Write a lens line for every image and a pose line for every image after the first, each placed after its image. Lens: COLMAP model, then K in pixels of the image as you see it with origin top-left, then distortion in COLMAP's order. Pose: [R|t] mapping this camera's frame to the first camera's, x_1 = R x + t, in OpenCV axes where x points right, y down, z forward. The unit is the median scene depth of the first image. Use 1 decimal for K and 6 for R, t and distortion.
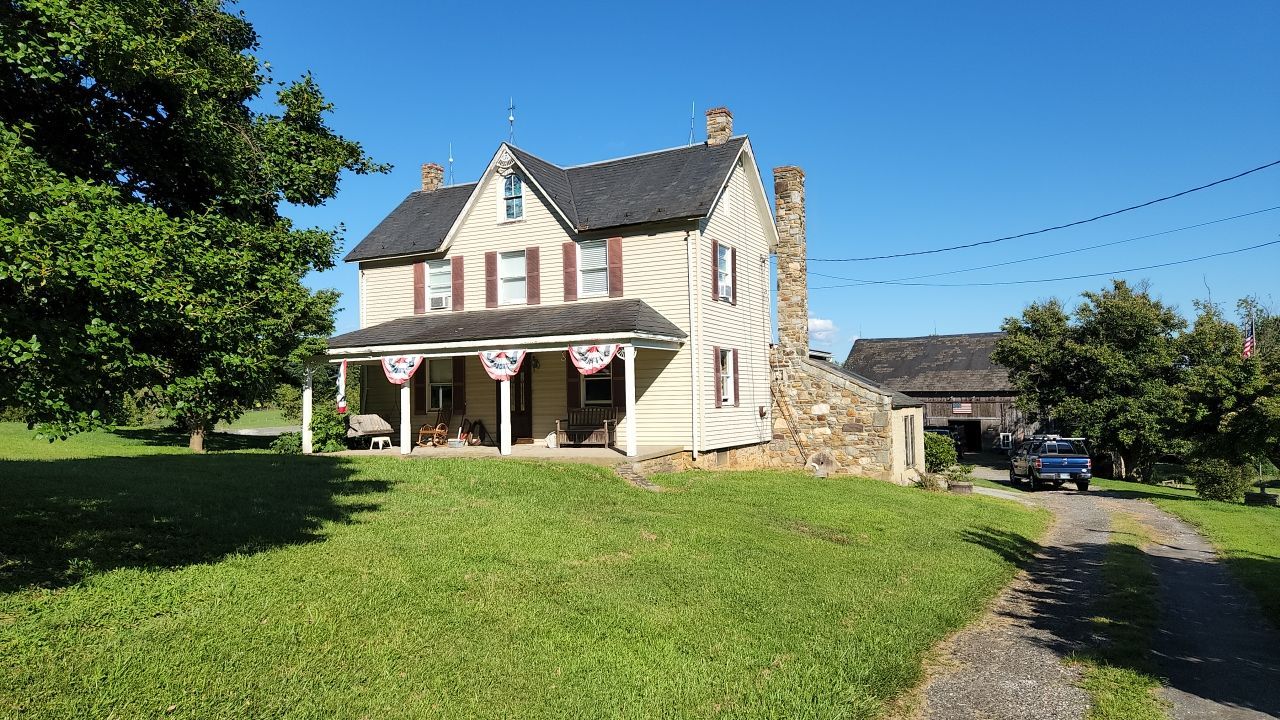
lens RADIAL K [[852.4, 0, 646.6], [0, 852.4, 349.3], [0, 0, 1]] dist [0.081432, -0.075538]
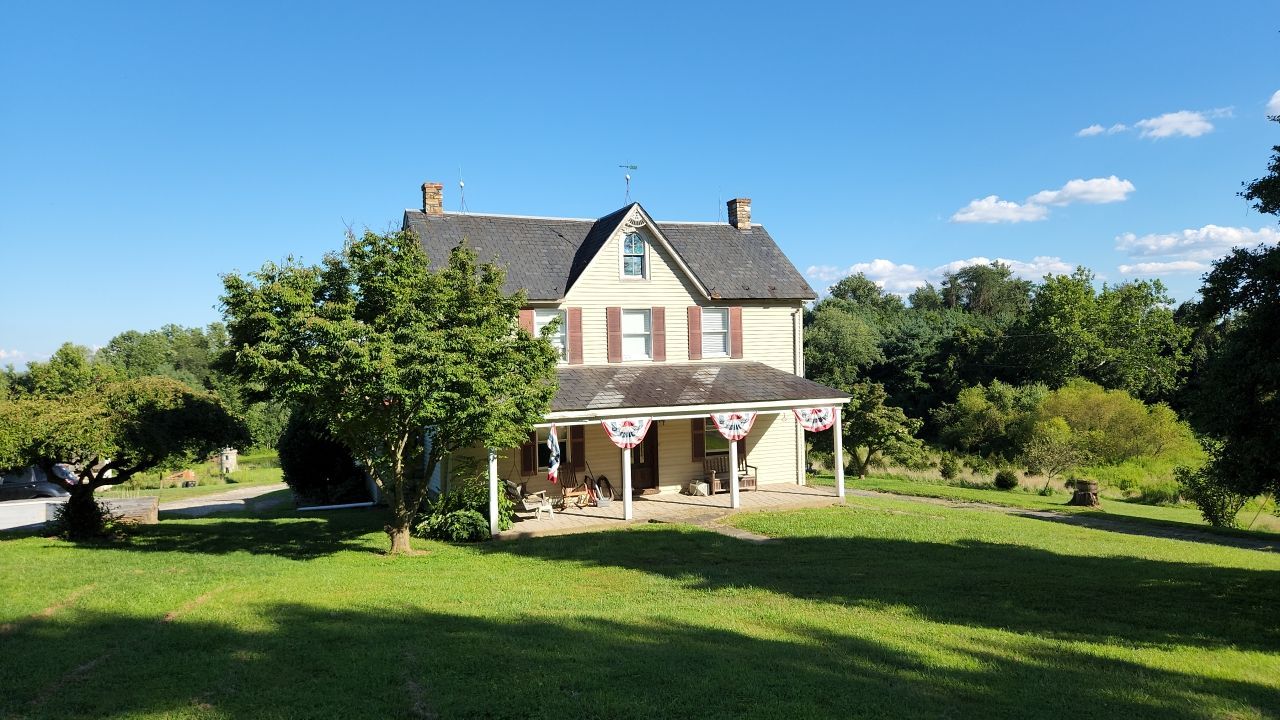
lens RADIAL K [[852.4, 0, 652.5], [0, 852.4, 348.3], [0, 0, 1]] dist [0.081432, -0.075538]
pose [[0.637841, 0.016389, 0.769994, -0.929376], [-0.030309, 0.999533, 0.003832, -0.070865], [-0.769572, -0.025782, 0.638040, 0.327411]]
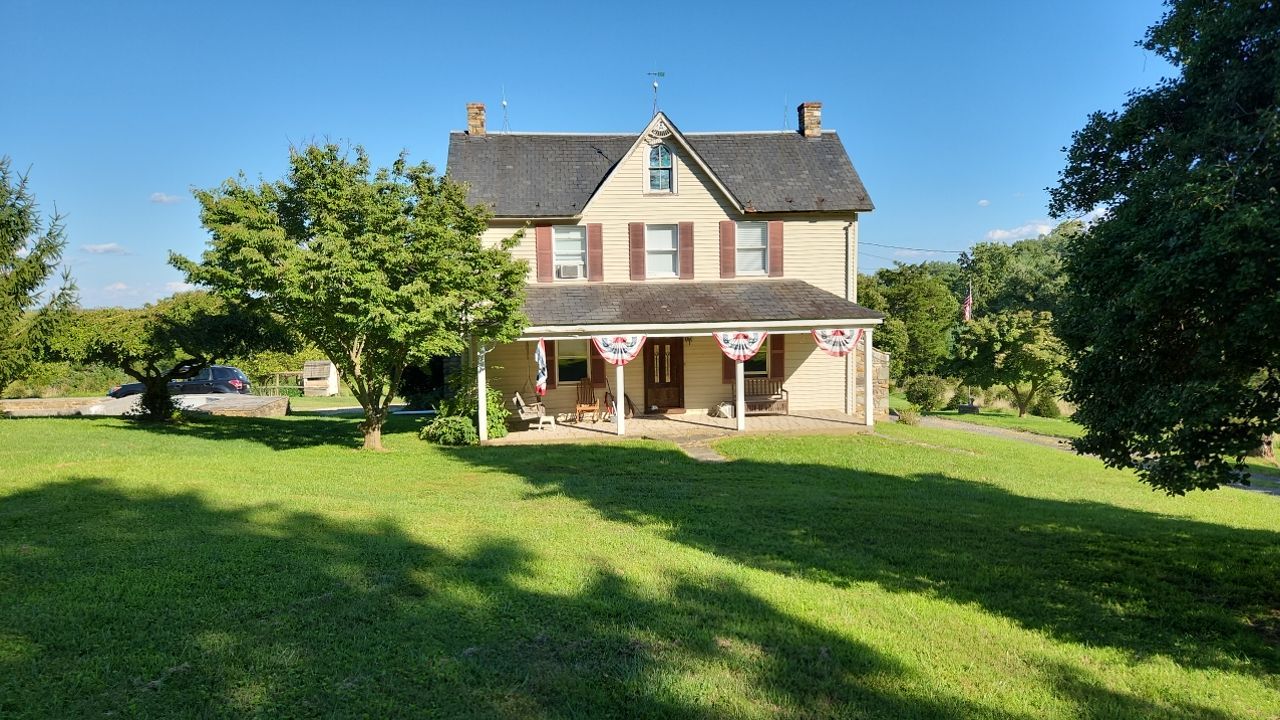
lens RADIAL K [[852.4, 0, 649.9], [0, 852.4, 358.2], [0, 0, 1]] dist [0.081432, -0.075538]
pose [[0.835412, -0.032192, 0.548680, -0.717551], [-0.029523, 0.994214, 0.103285, -0.061300], [-0.548830, -0.102484, 0.829628, 0.162989]]
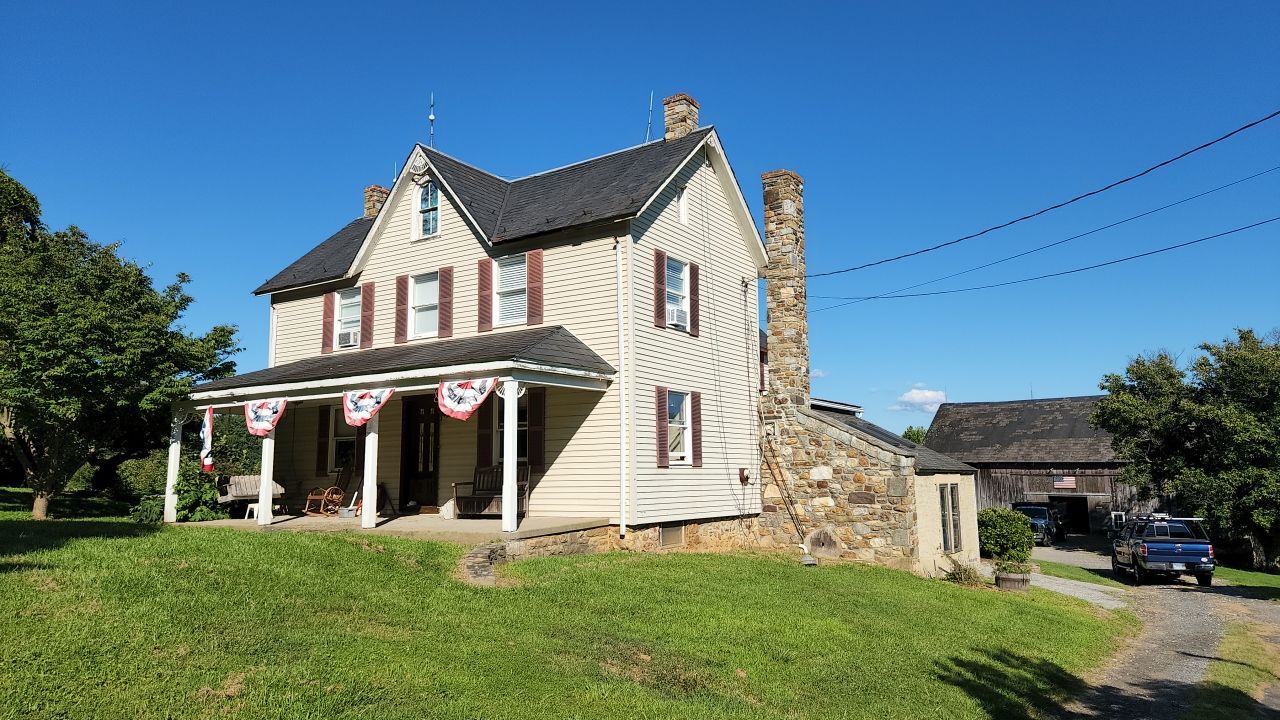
lens RADIAL K [[852.4, 0, 652.1], [0, 852.4, 346.3], [0, 0, 1]] dist [0.081432, -0.075538]
pose [[0.993654, -0.008161, -0.112180, 0.148823], [-0.001683, 0.996174, -0.087379, 0.025327], [0.112464, 0.087014, 0.989839, 0.219436]]
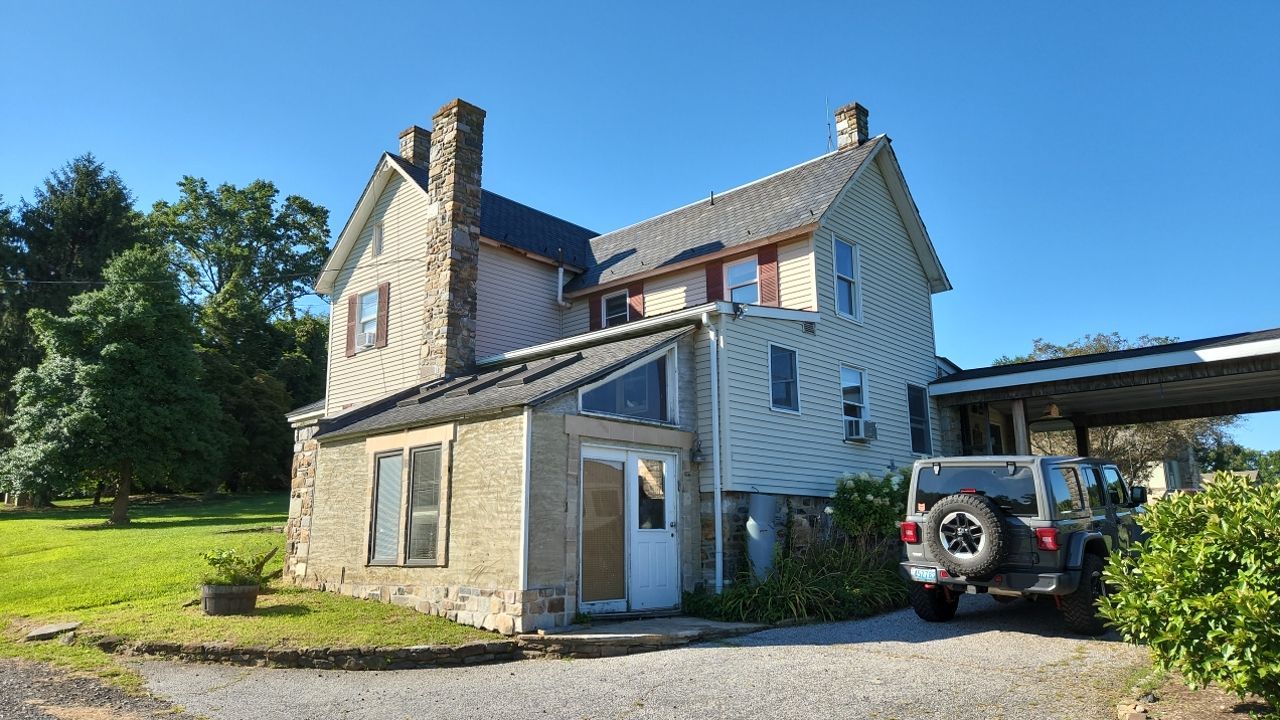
lens RADIAL K [[852.4, 0, 638.1], [0, 852.4, 355.5], [0, 0, 1]] dist [0.081432, -0.075538]
pose [[-0.288799, -0.189286, -0.938491, 0.825859], [0.068709, 0.973635, -0.217518, 0.159769], [0.954921, -0.127301, -0.268179, 1.454266]]
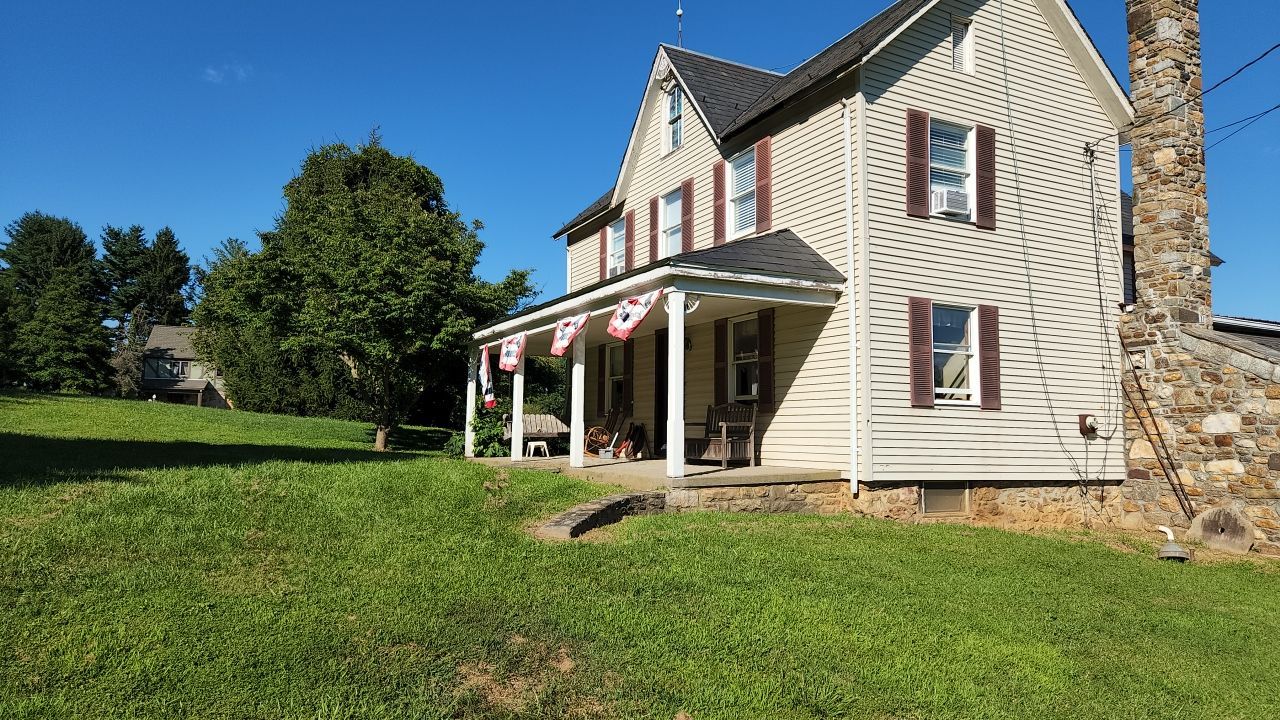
lens RADIAL K [[852.4, 0, 657.1], [0, 852.4, 351.0], [0, 0, 1]] dist [0.081432, -0.075538]
pose [[0.806320, -0.027649, -0.590833, 0.256030], [0.004430, 0.999161, -0.040711, 0.049789], [0.591463, 0.030209, 0.805766, 0.411451]]
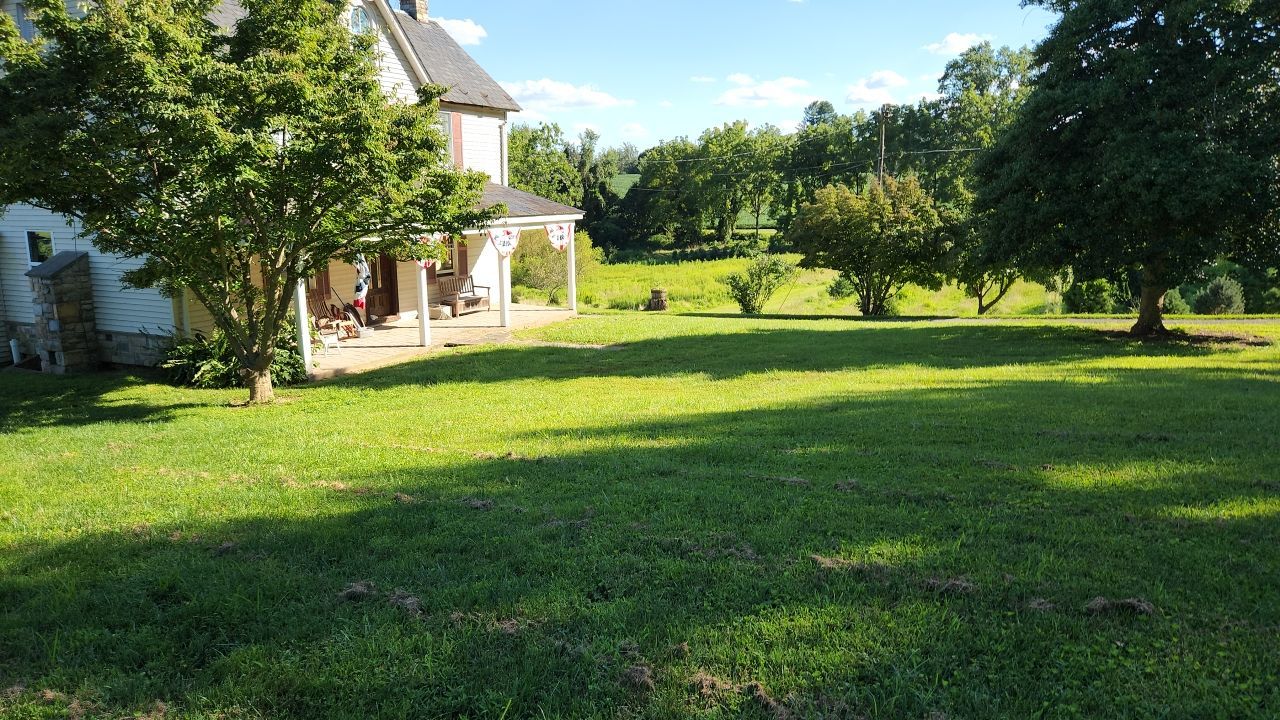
lens RADIAL K [[852.4, 0, 644.3], [0, 852.4, 364.4], [0, 0, 1]] dist [0.081432, -0.075538]
pose [[0.006426, -0.181050, 0.983453, -1.057134], [-0.052294, 0.982067, 0.181136, -0.028699], [-0.998611, -0.052592, -0.003157, 0.706685]]
